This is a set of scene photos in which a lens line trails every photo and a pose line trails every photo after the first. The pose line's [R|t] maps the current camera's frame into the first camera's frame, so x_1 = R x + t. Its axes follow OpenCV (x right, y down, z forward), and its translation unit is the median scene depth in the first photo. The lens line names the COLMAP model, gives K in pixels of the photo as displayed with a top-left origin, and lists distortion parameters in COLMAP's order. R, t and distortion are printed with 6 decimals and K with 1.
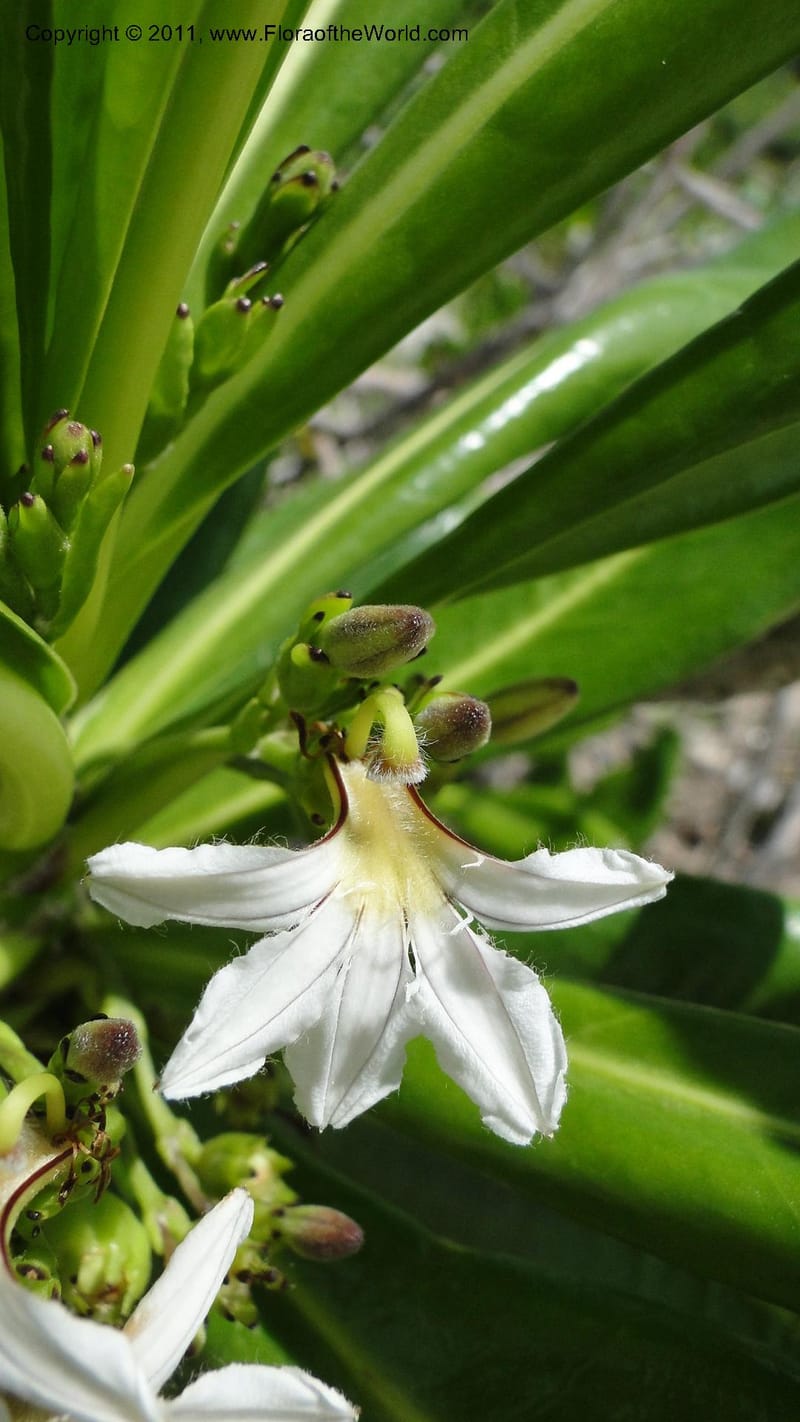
lens RADIAL K [[1166.0, 0, 400.0], [0, 1166.0, 711.0], [0, 0, 1]] dist [-0.032901, -0.007558]
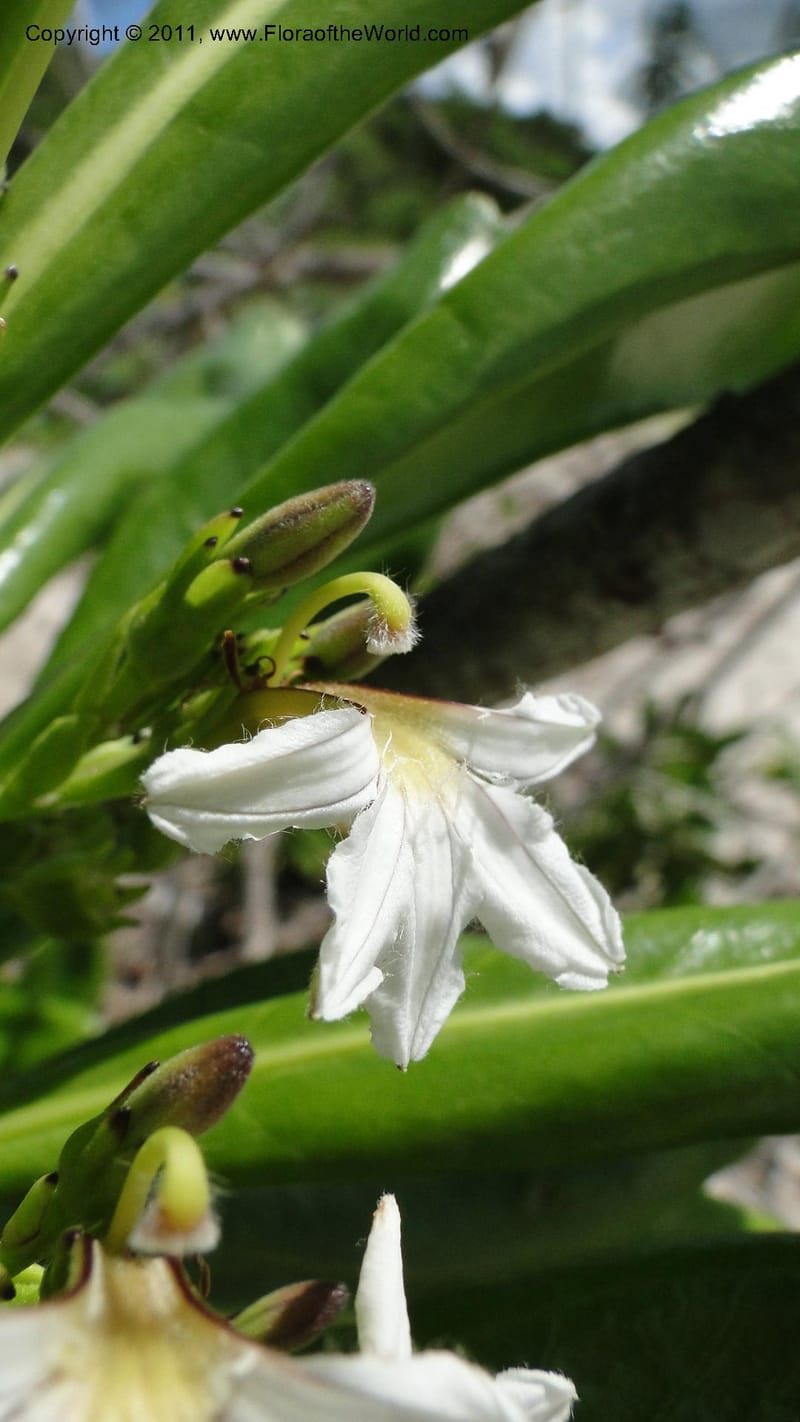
lens RADIAL K [[1166.0, 0, 400.0], [0, 1166.0, 711.0], [0, 0, 1]] dist [-0.032901, -0.007558]
pose [[0.811657, -0.184707, 0.554162, -0.525323], [0.298175, 0.946791, -0.121151, 0.220305], [-0.502299, 0.263570, 0.823545, 0.221426]]
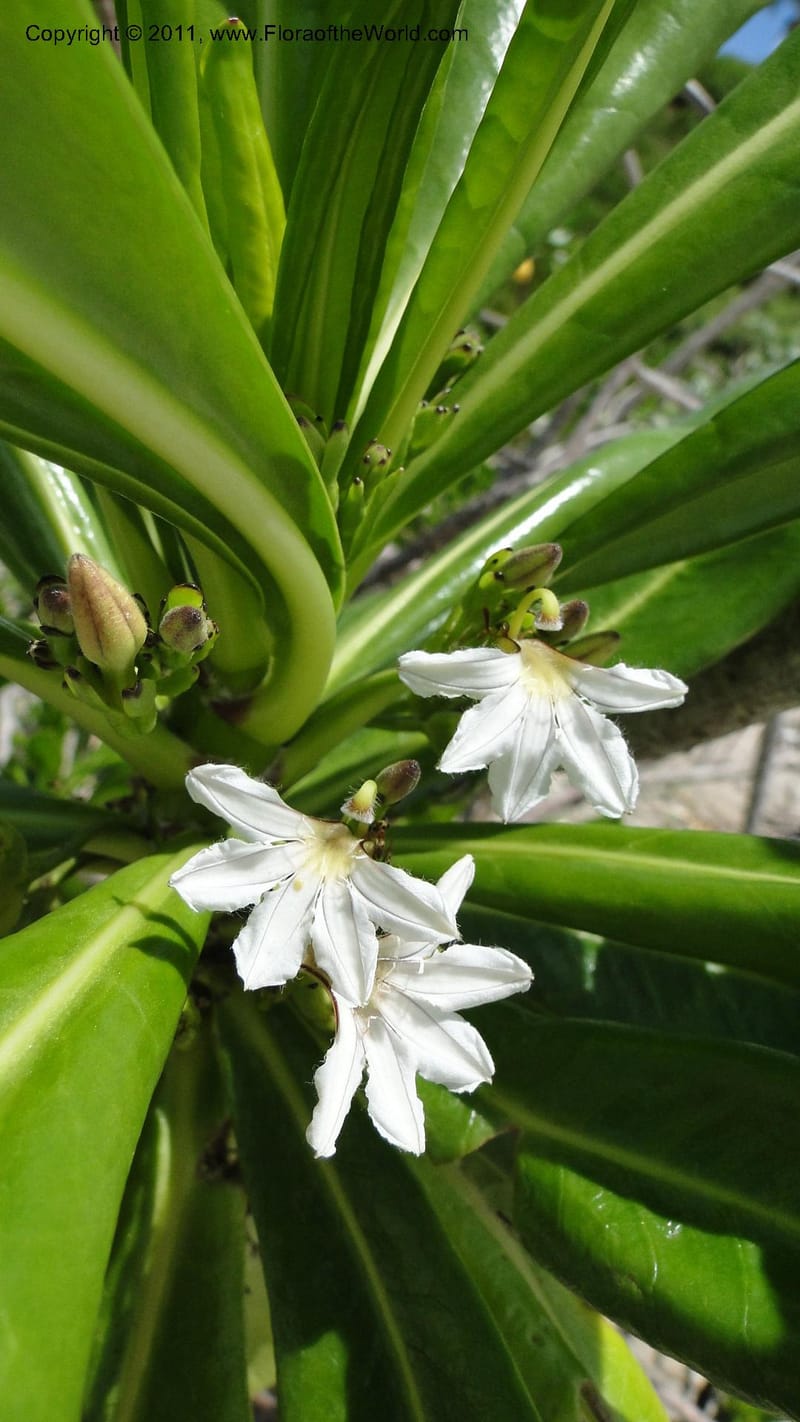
lens RADIAL K [[1166.0, 0, 400.0], [0, 1166.0, 711.0], [0, 0, 1]] dist [-0.032901, -0.007558]
pose [[0.999456, 0.002379, 0.032884, -0.310180], [0.002921, 0.987079, -0.160205, 0.502253], [-0.032841, 0.160214, 0.986536, -0.892457]]
